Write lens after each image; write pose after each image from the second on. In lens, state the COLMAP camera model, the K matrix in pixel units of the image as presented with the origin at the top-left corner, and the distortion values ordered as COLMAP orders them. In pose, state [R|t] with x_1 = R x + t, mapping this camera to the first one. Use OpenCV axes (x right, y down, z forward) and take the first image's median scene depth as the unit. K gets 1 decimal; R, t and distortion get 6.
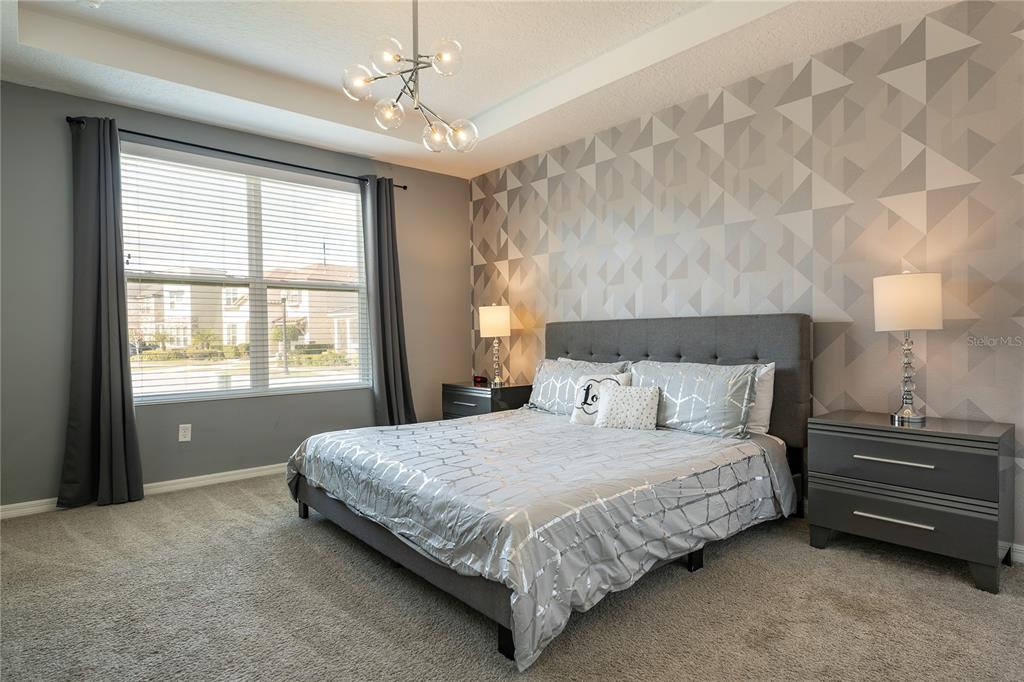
lens RADIAL K [[550.5, 0, 512.0], [0, 550.5, 341.0], [0, 0, 1]] dist [0.013639, -0.000263]
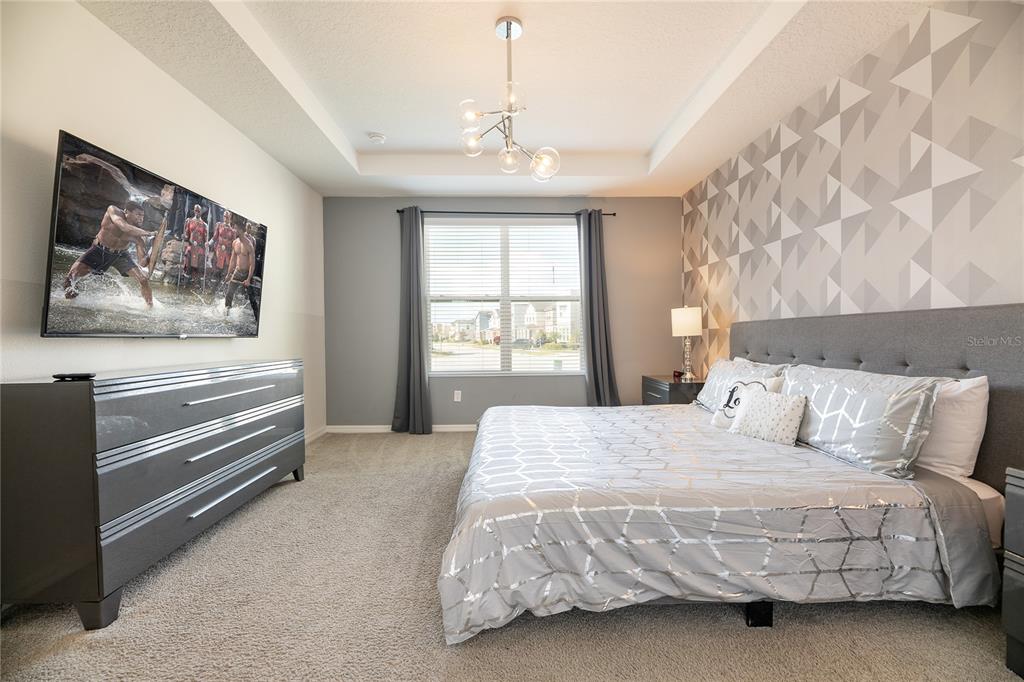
lens RADIAL K [[407.3, 0, 512.0], [0, 407.3, 341.0], [0, 0, 1]] dist [-0.000859, -0.000226]
pose [[0.783342, 0.011945, -0.621477, 0.286002], [-0.007399, 0.999924, 0.009892, -0.004680], [0.621547, -0.003150, 0.783370, 0.212713]]
